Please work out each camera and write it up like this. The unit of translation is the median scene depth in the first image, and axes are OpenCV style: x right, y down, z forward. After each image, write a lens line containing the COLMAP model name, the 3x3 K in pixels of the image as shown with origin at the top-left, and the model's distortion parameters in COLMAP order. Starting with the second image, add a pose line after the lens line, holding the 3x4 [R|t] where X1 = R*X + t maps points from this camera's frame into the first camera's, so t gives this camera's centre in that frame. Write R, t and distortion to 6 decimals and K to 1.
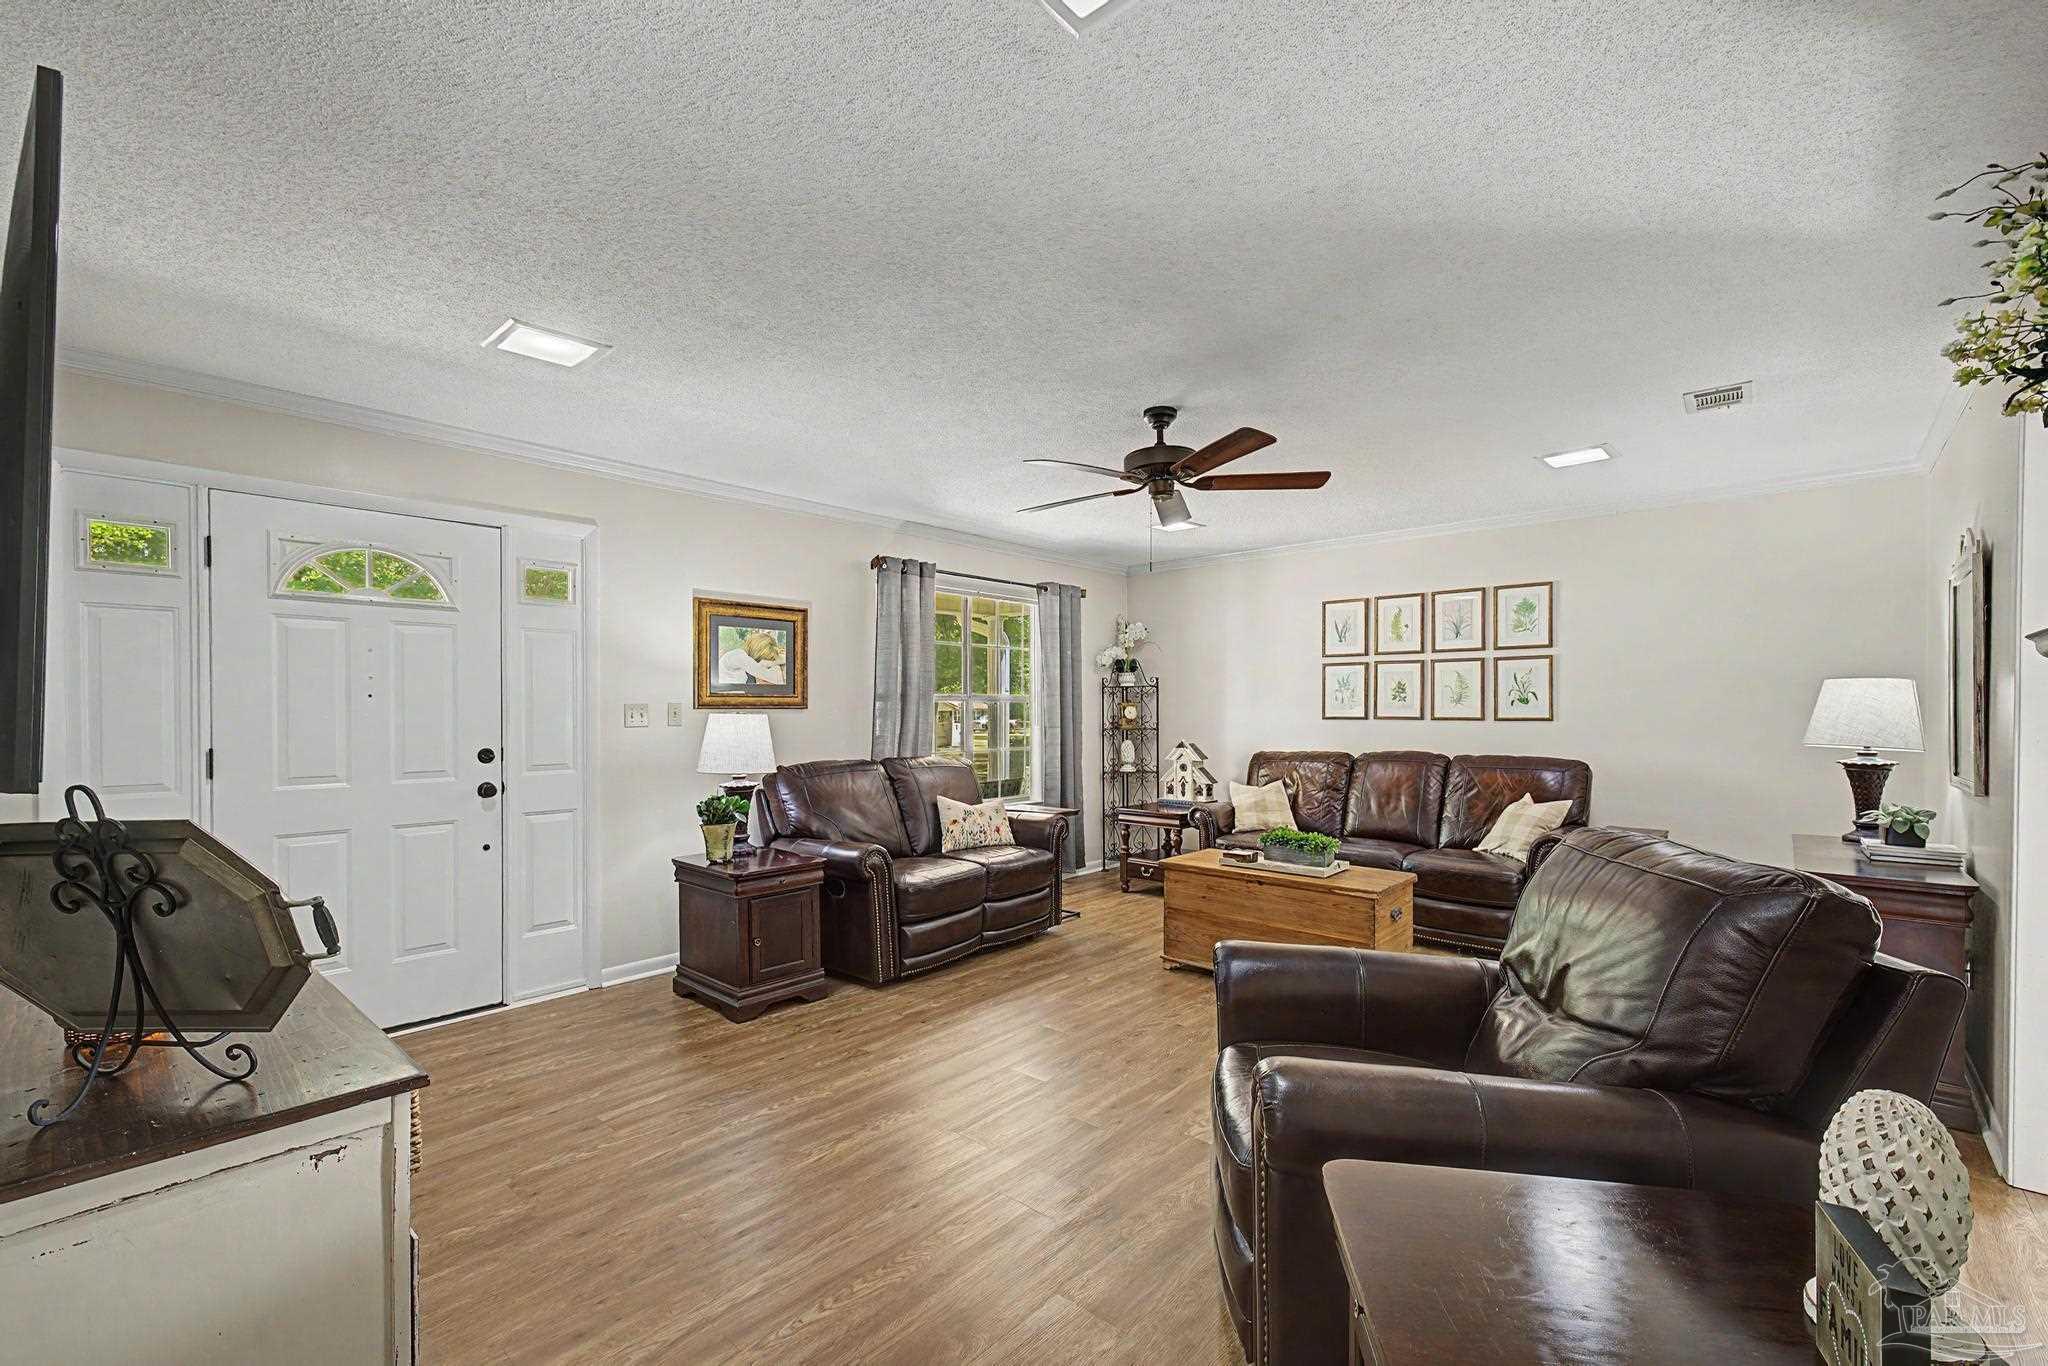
lens RADIAL K [[880.0, 0, 1034.2], [0, 880.0, 713.1], [0, 0, 1]] dist [-0.001492, 0.000892]
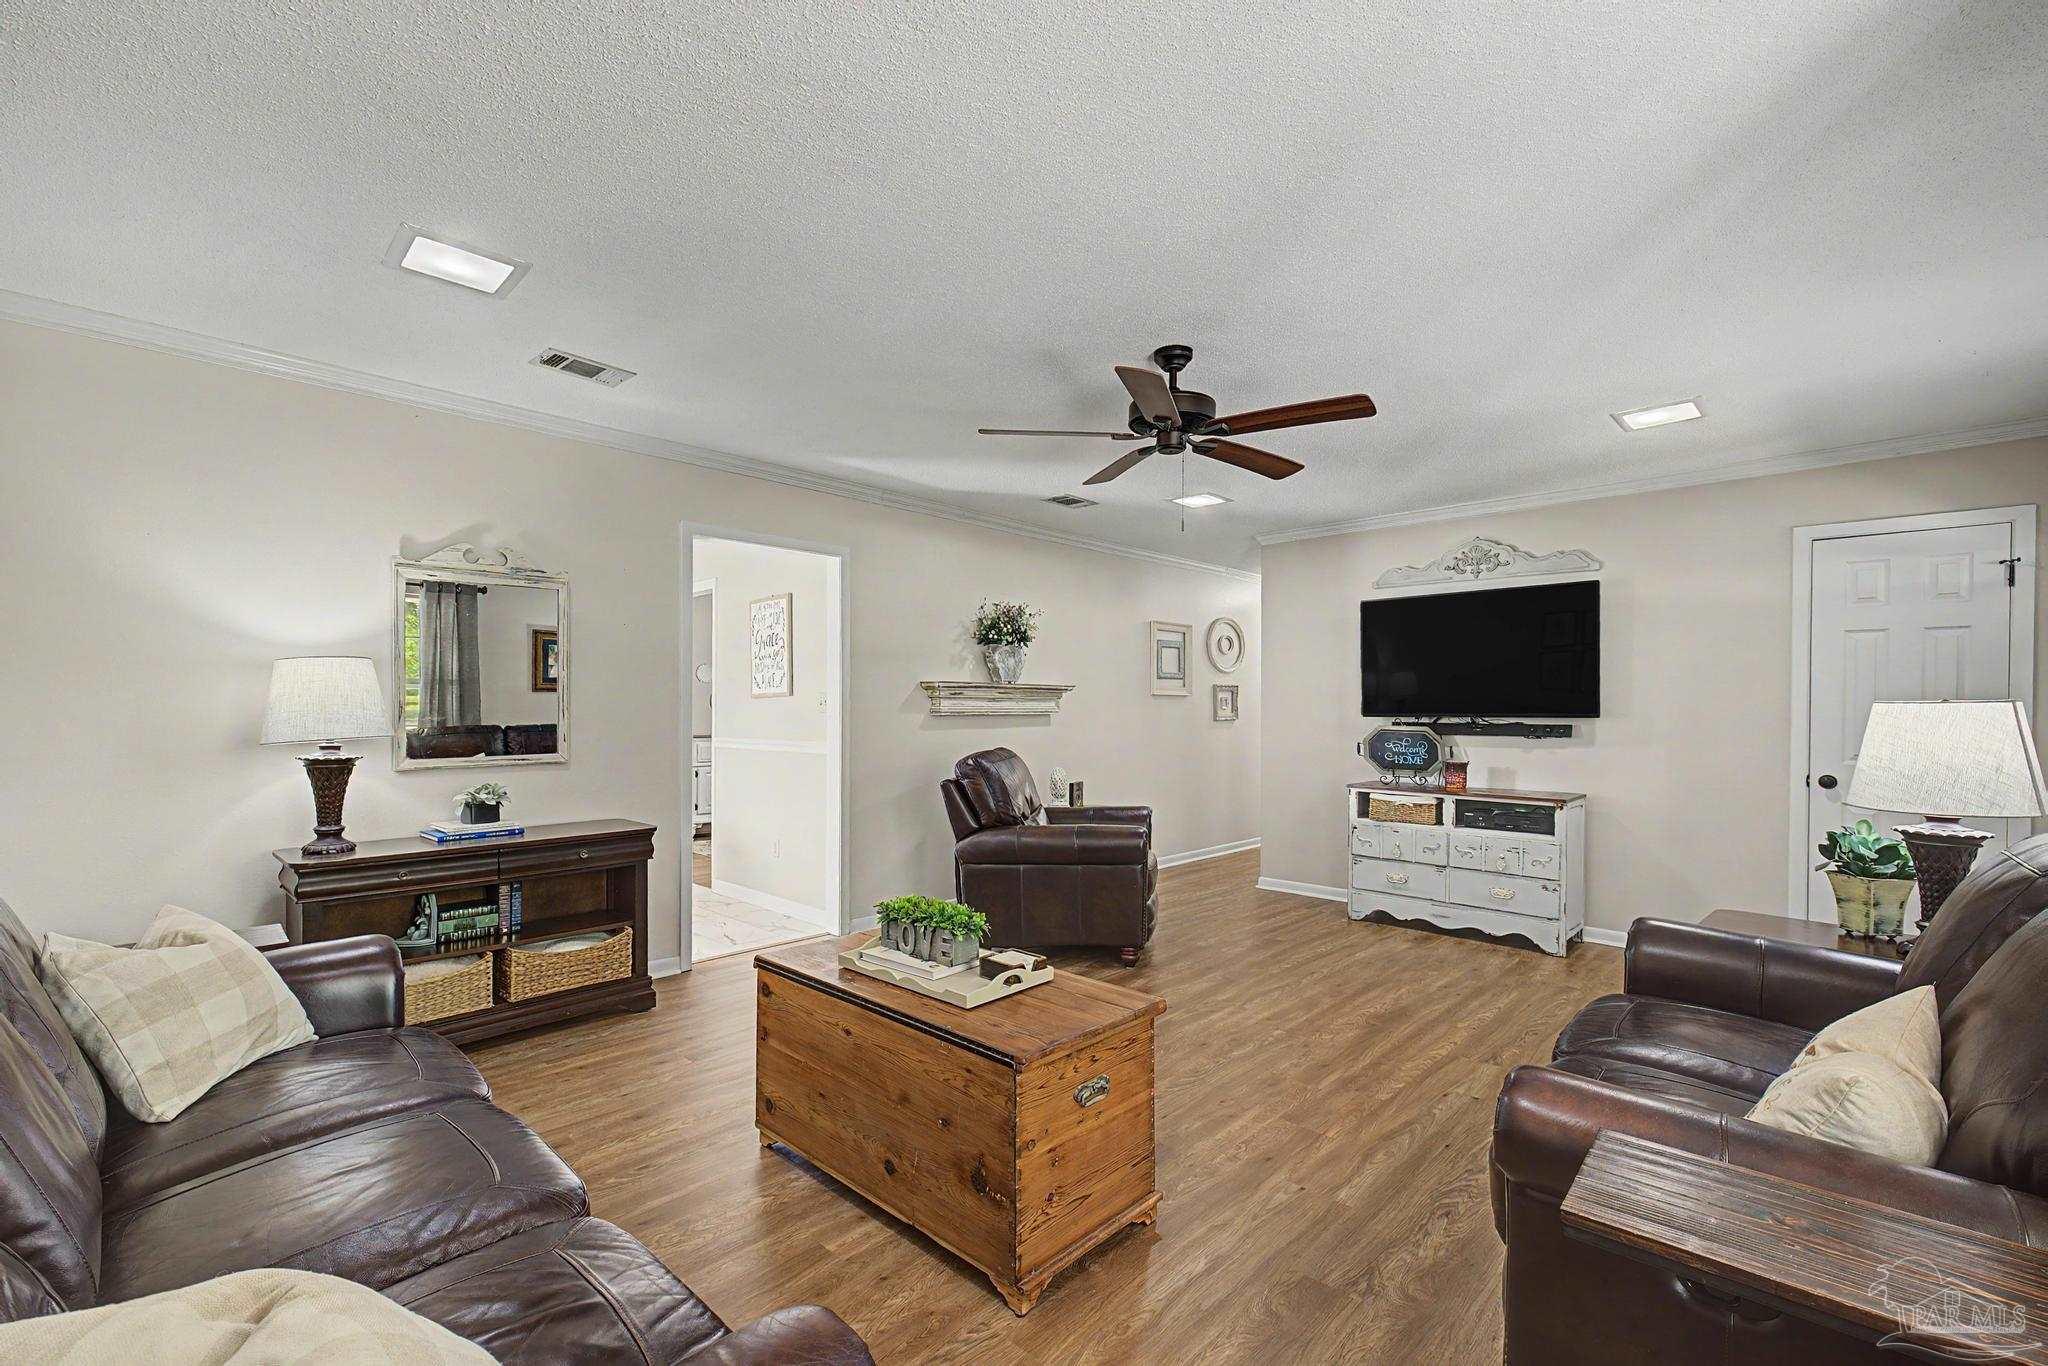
lens RADIAL K [[865.2, 0, 1002.9], [0, 865.2, 702.1], [0, 0, 1]] dist [0.009734, -0.002200]
pose [[-0.997080, -0.003536, 0.076280, 0.152617], [-0.003429, 0.999993, 0.001539, 0.000190], [-0.076285, 0.001273, -0.997085, 1.163116]]
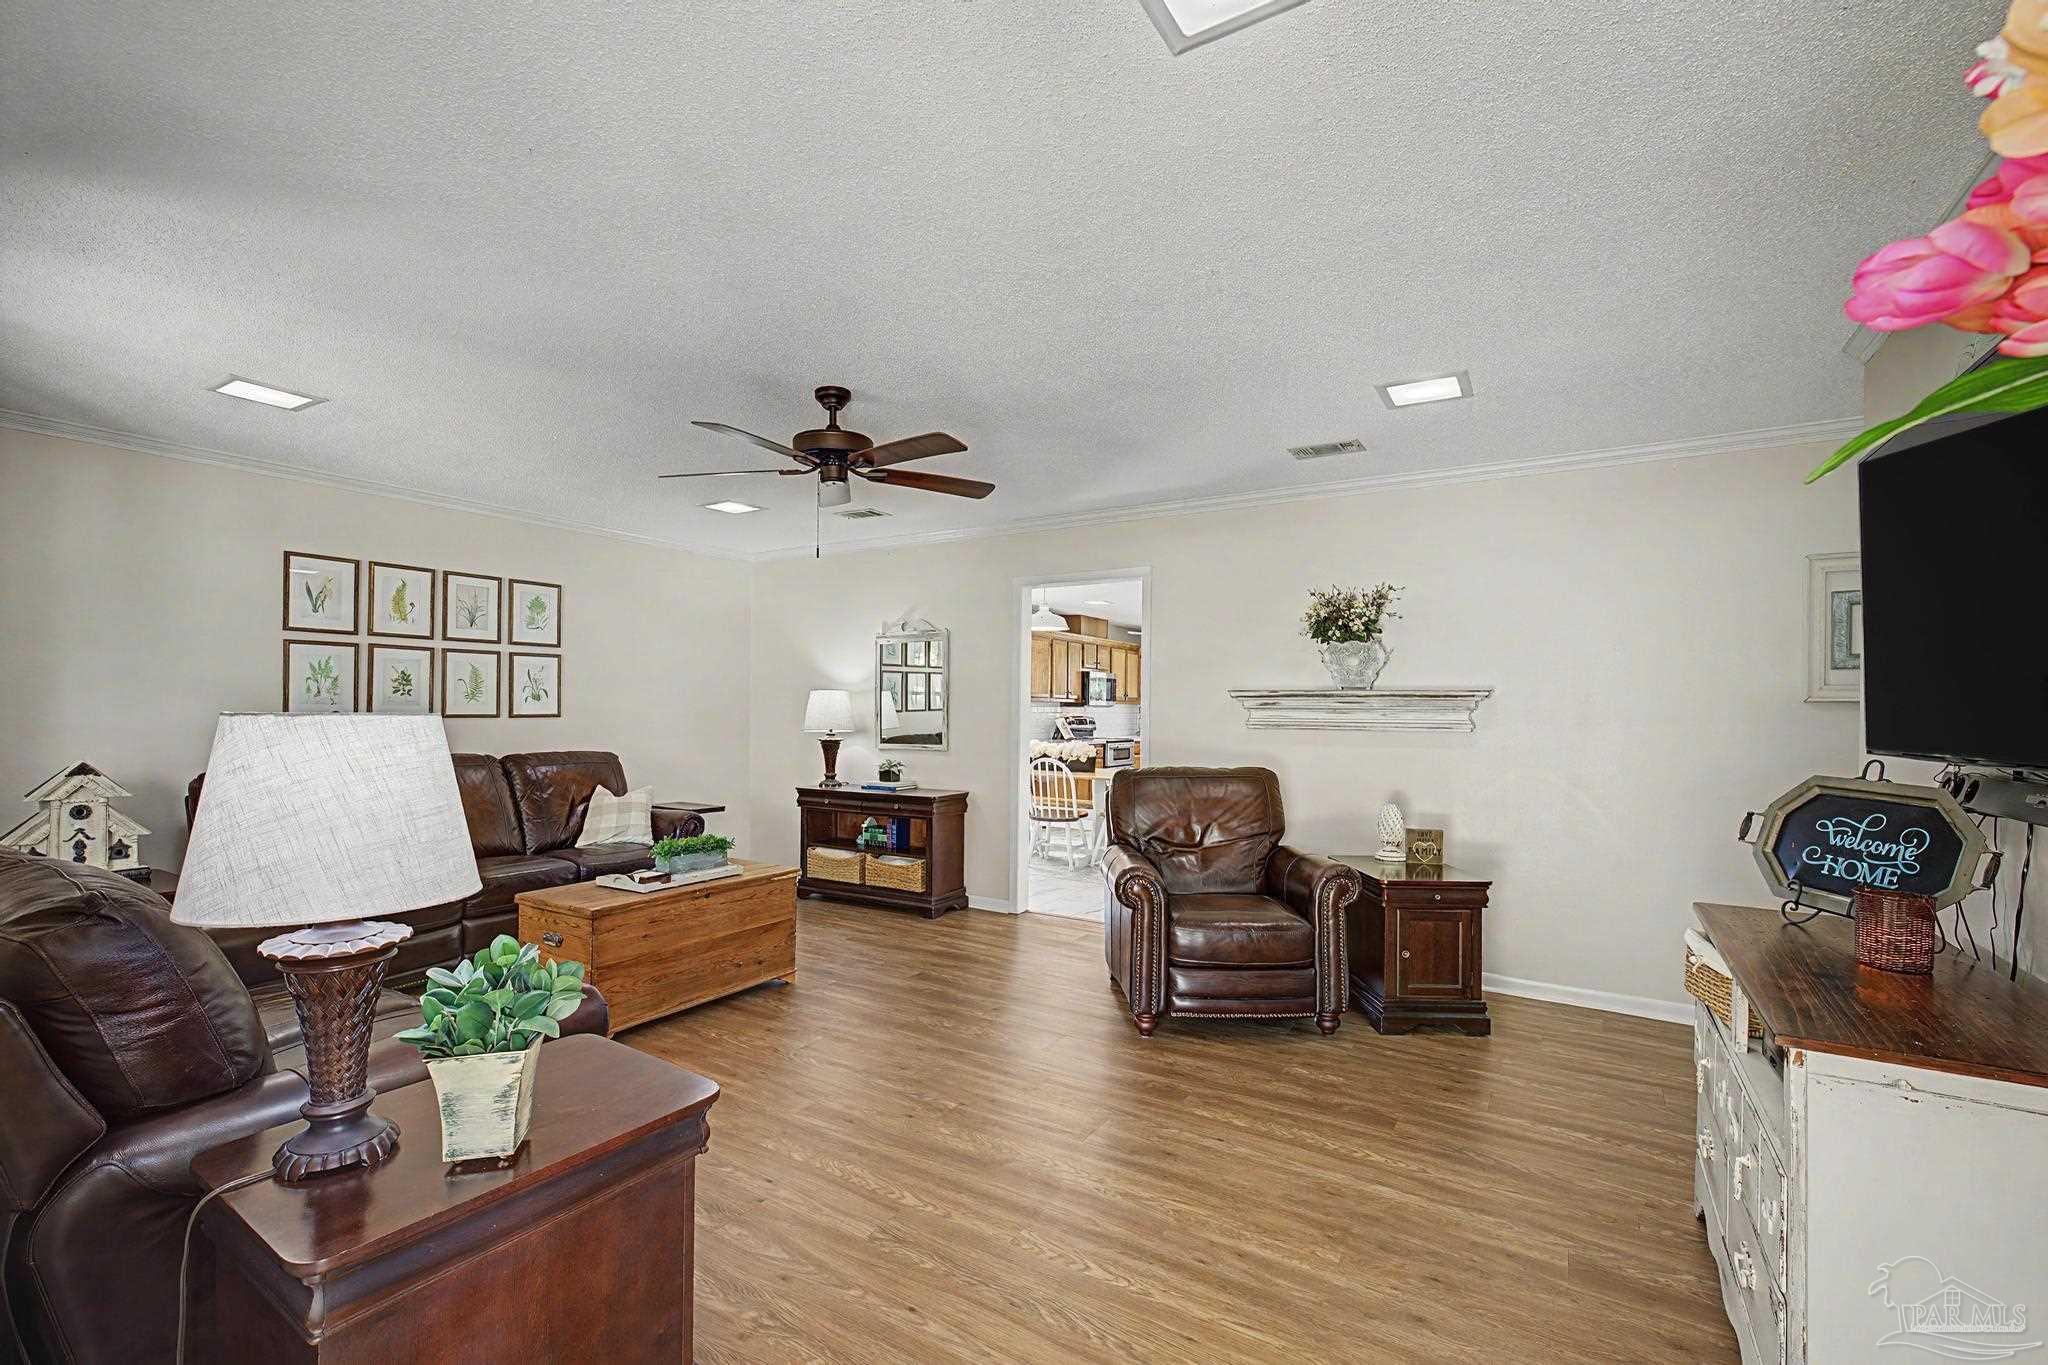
lens RADIAL K [[865.2, 0, 1024.0], [0, 865.2, 696.4], [0, 0, 1]] dist [0.009734, -0.002200]
pose [[-0.156730, 0.012934, 0.987557, -0.503543], [-0.001677, 0.999909, -0.013362, -0.002697], [-0.987640, -0.003750, -0.156694, 0.588822]]
